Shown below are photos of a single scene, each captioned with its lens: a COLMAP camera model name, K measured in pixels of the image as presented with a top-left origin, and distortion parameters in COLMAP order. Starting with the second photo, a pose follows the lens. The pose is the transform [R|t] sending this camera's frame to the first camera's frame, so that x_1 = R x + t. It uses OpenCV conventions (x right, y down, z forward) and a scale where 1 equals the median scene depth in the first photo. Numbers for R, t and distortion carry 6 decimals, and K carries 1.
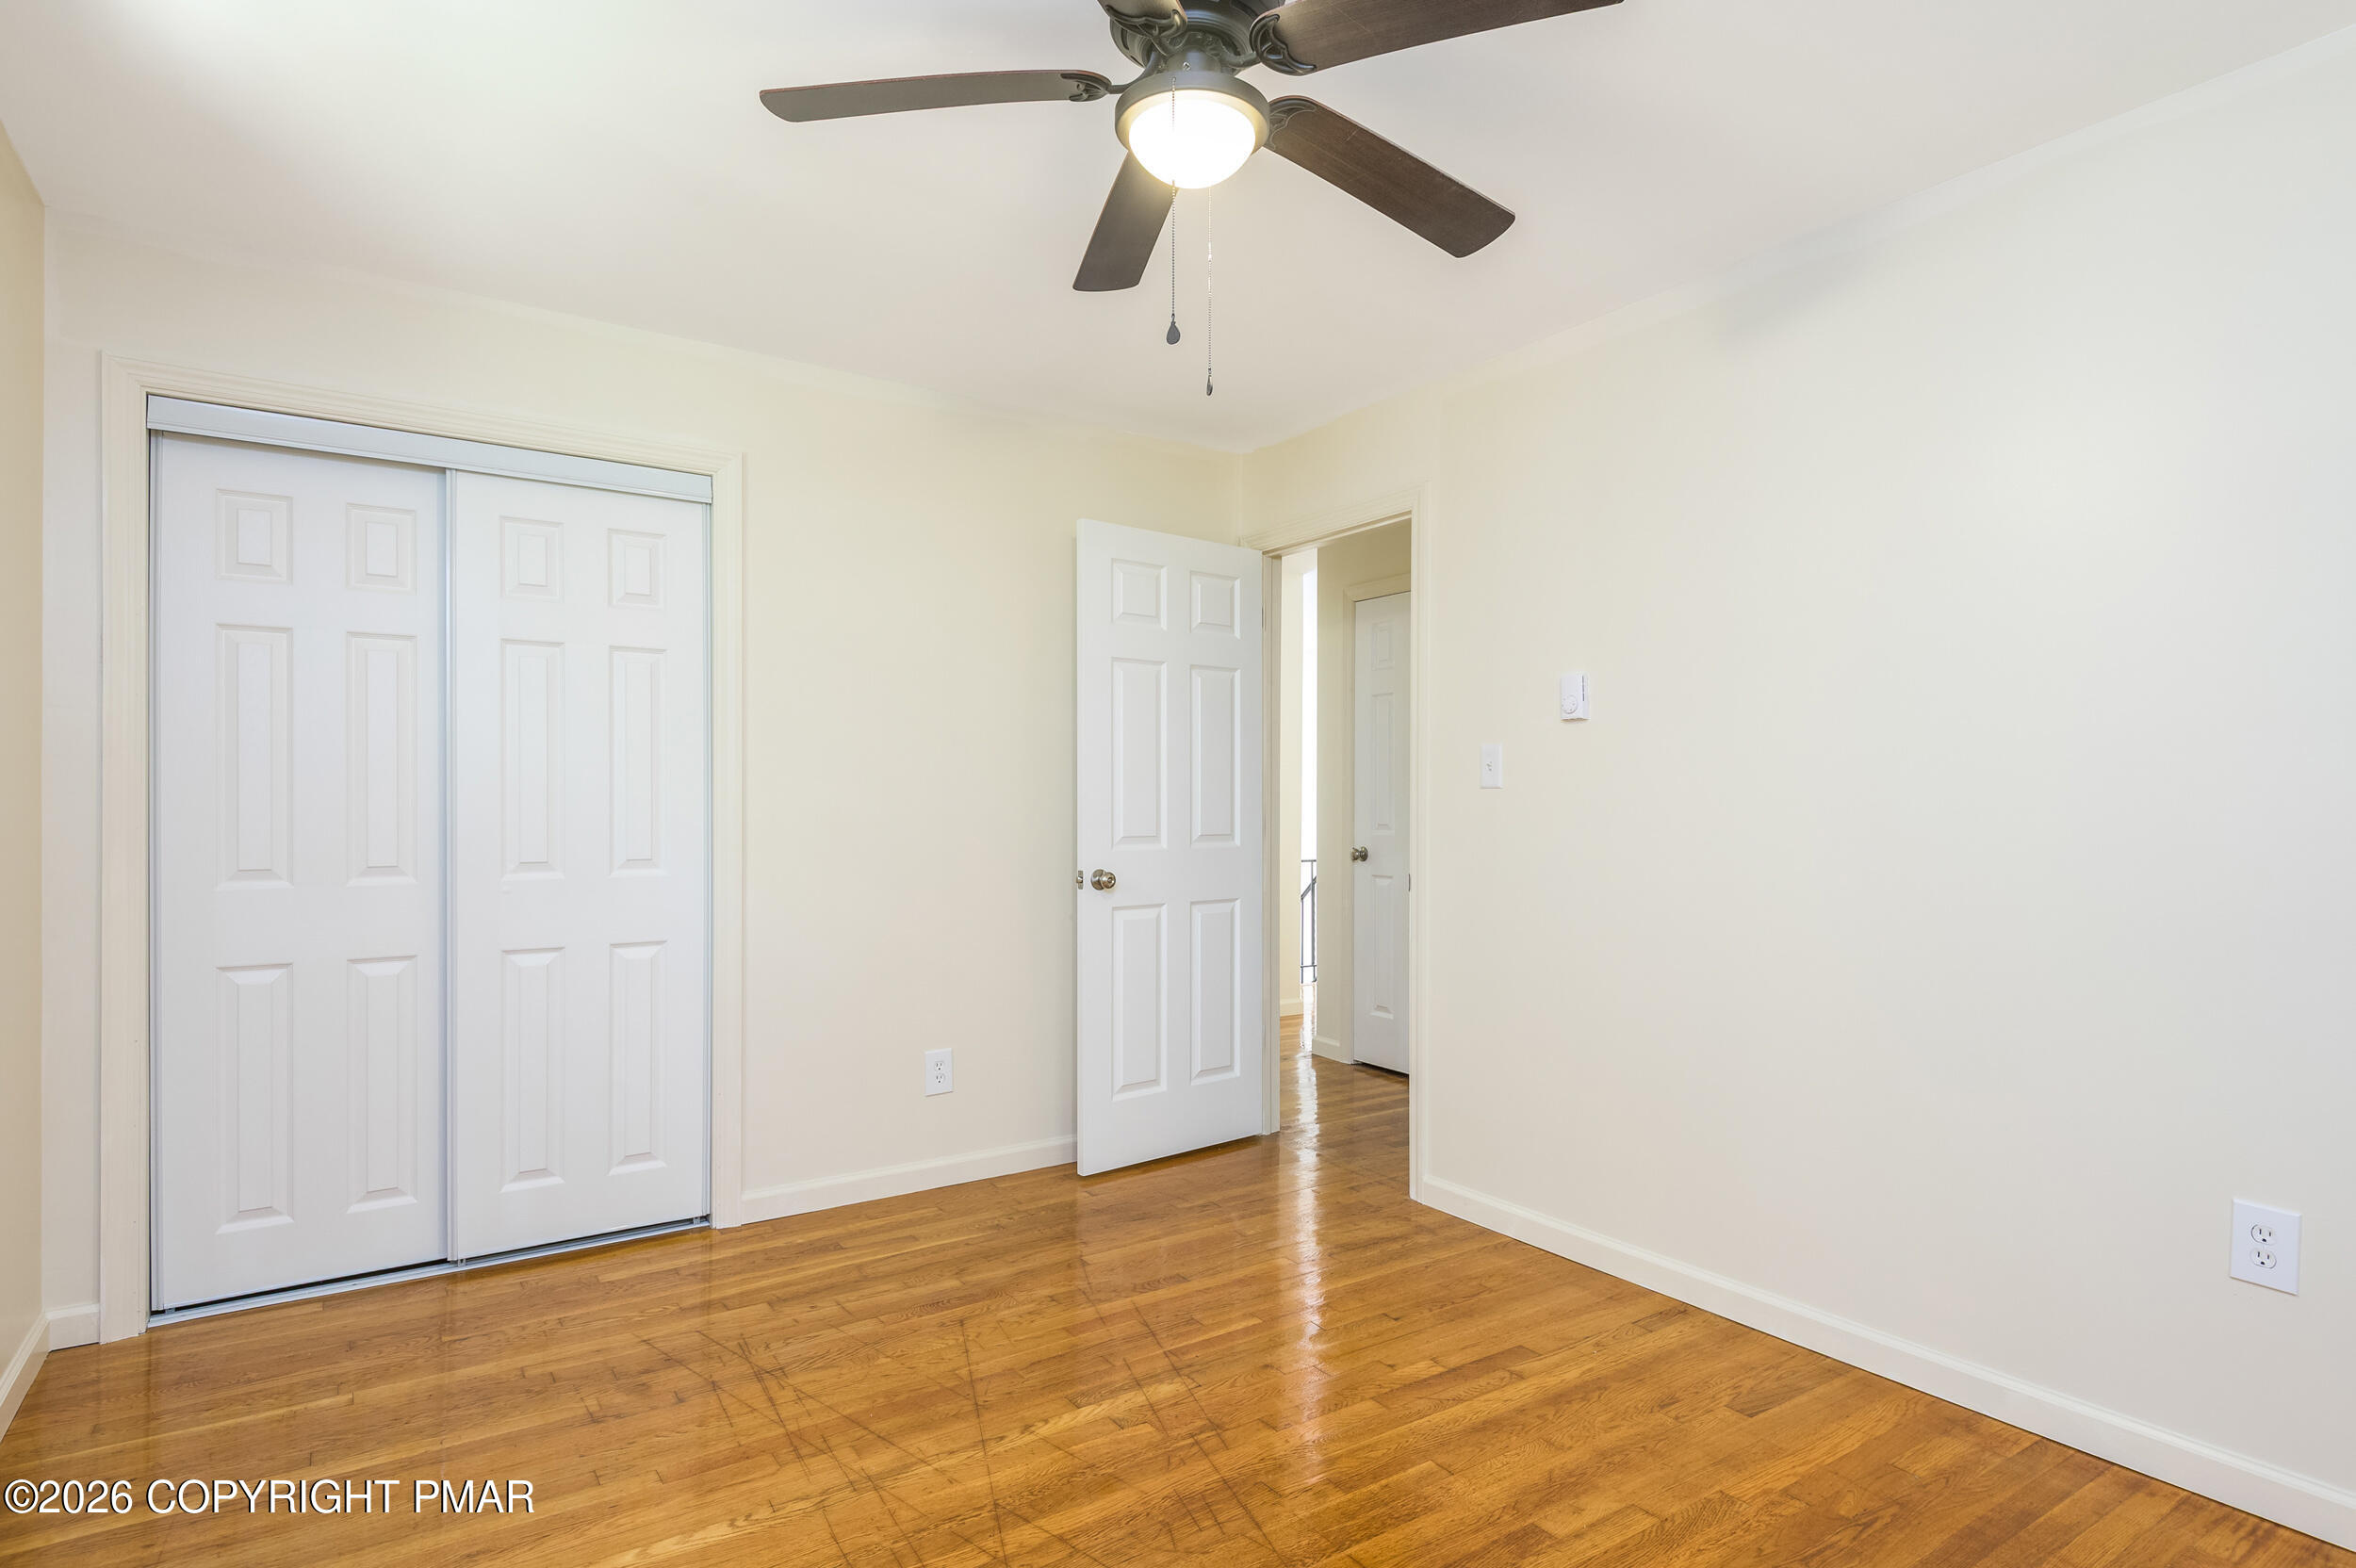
lens RADIAL K [[1240.7, 0, 1178.0], [0, 1240.7, 784.0], [0, 0, 1]] dist [0.025524, 0.000178]
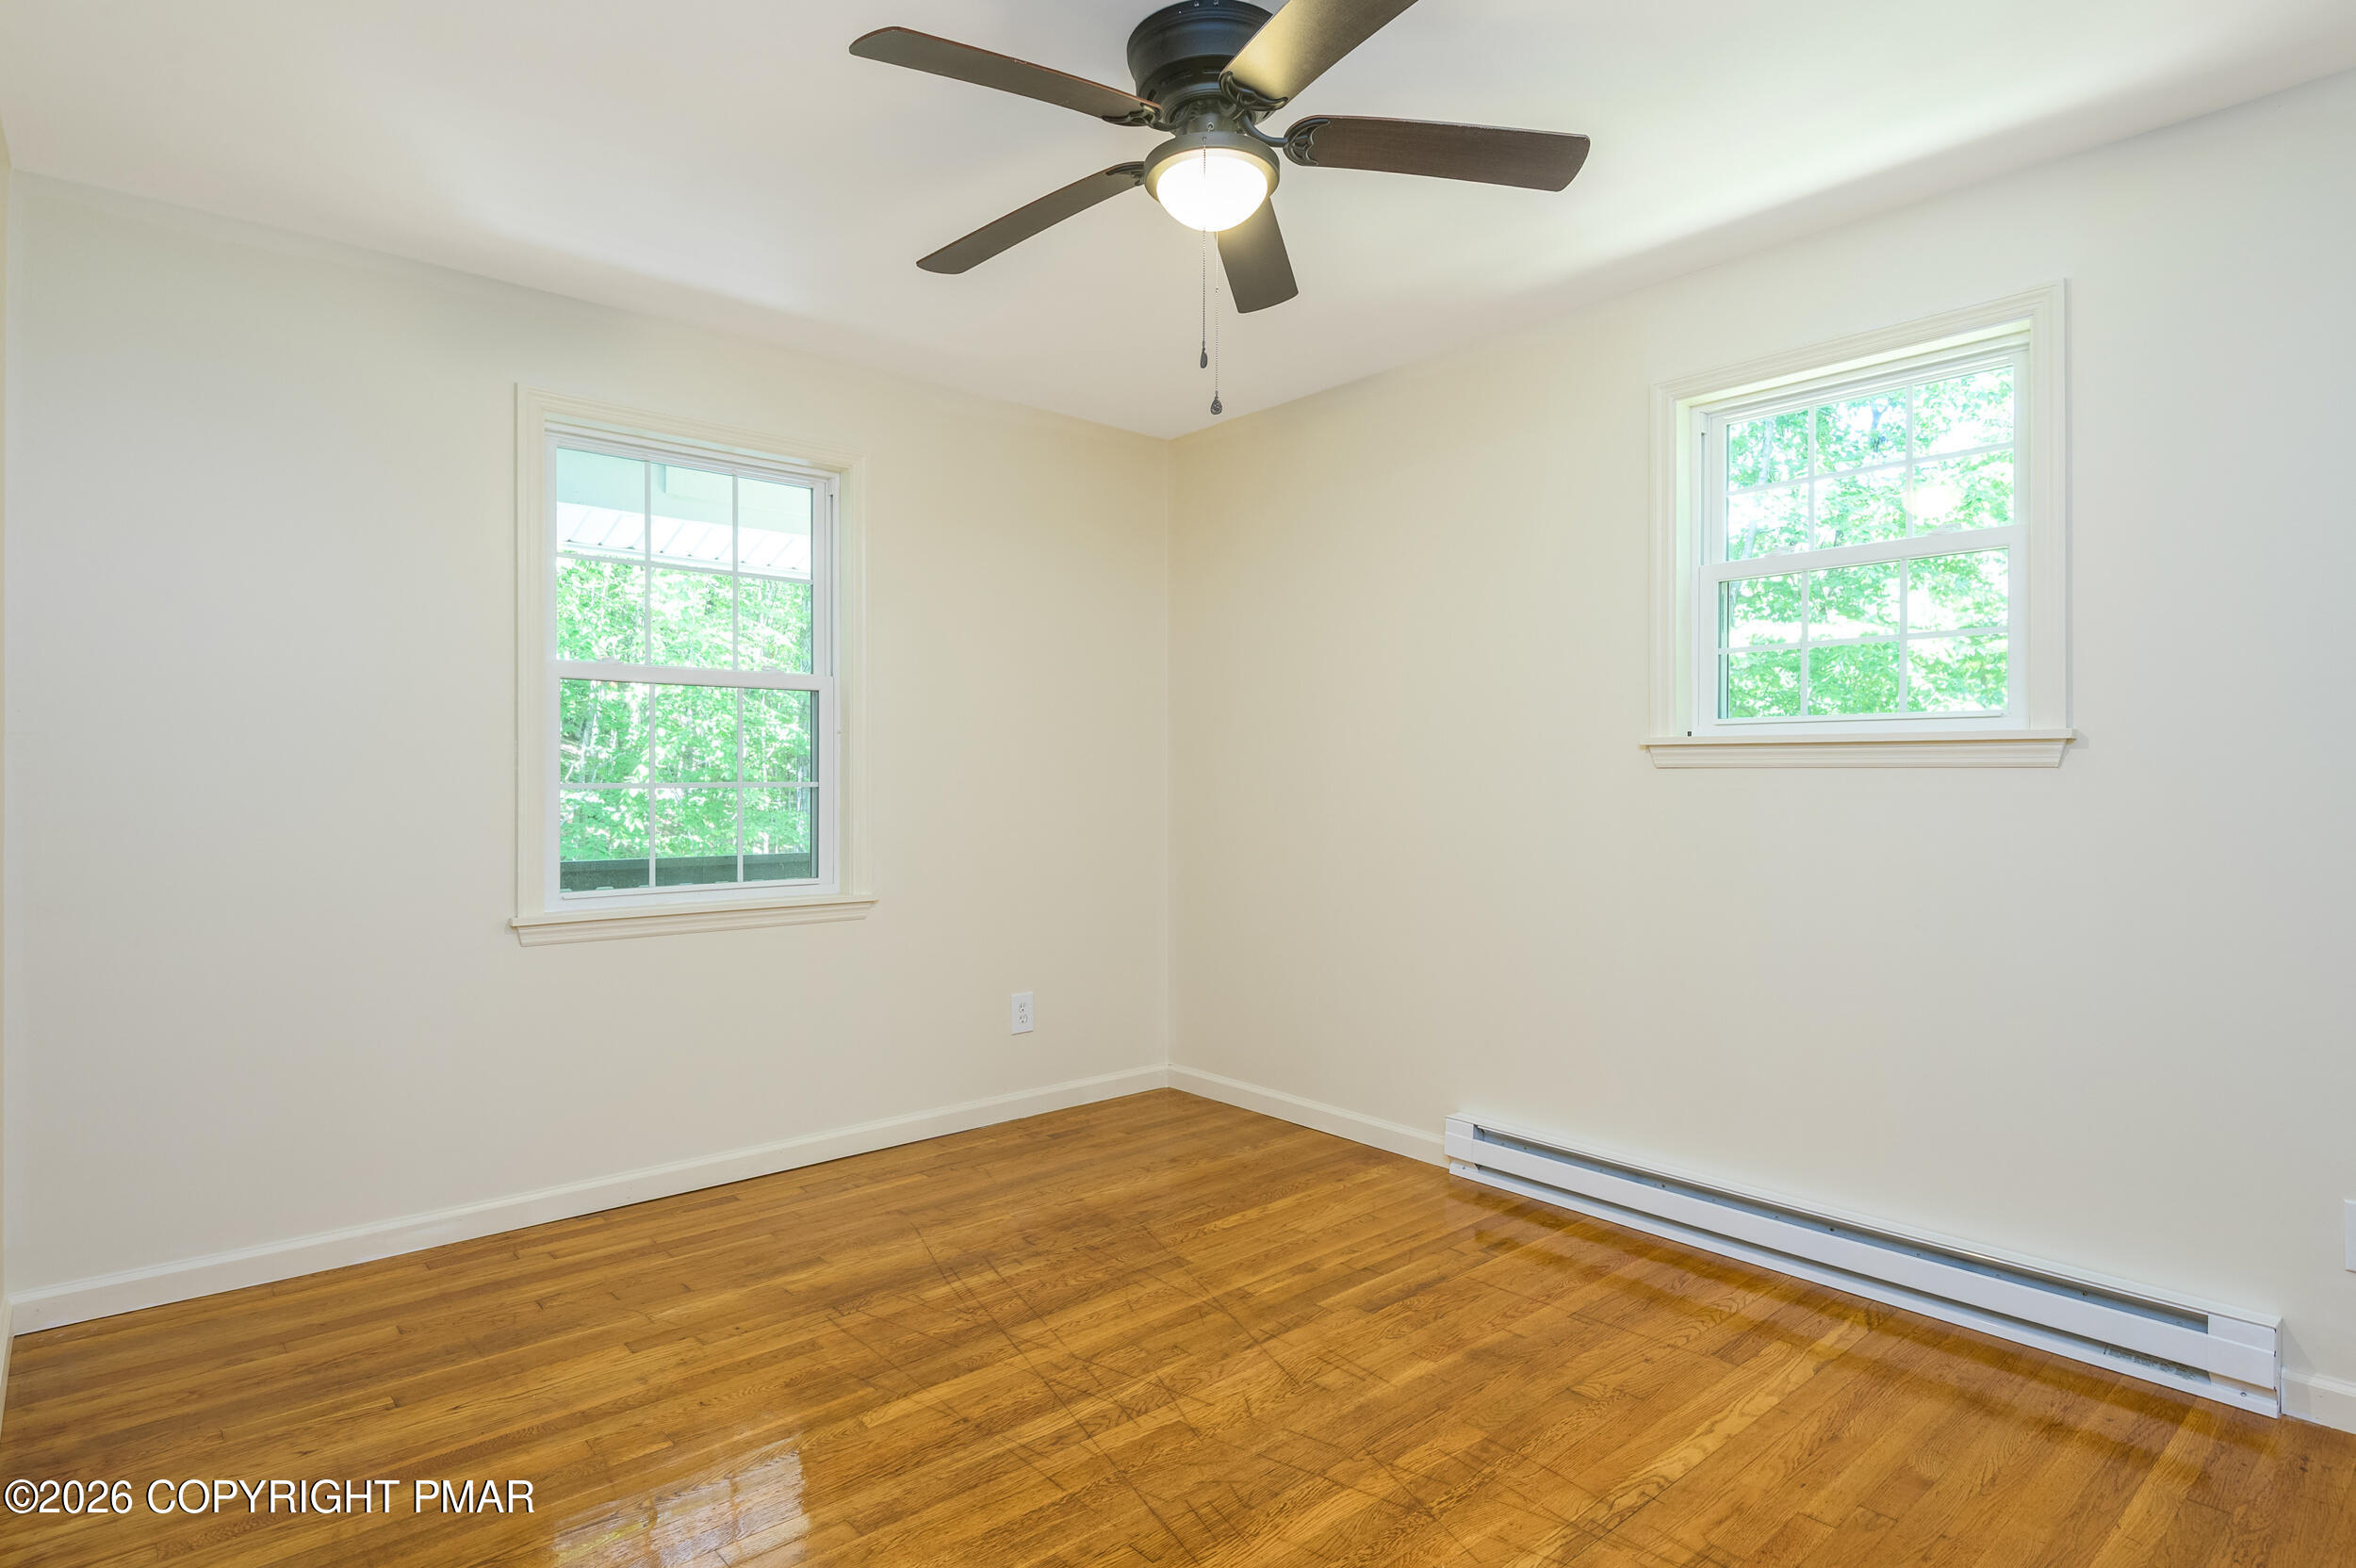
lens RADIAL K [[1240.7, 0, 1178.0], [0, 1240.7, 784.0], [0, 0, 1]] dist [0.025524, 0.000178]
pose [[-0.991903, 0.000503, -0.126998, 0.168011], [-0.000244, 0.999983, 0.005865, 0.019286], [0.126999, 0.005848, -0.991886, 1.969718]]
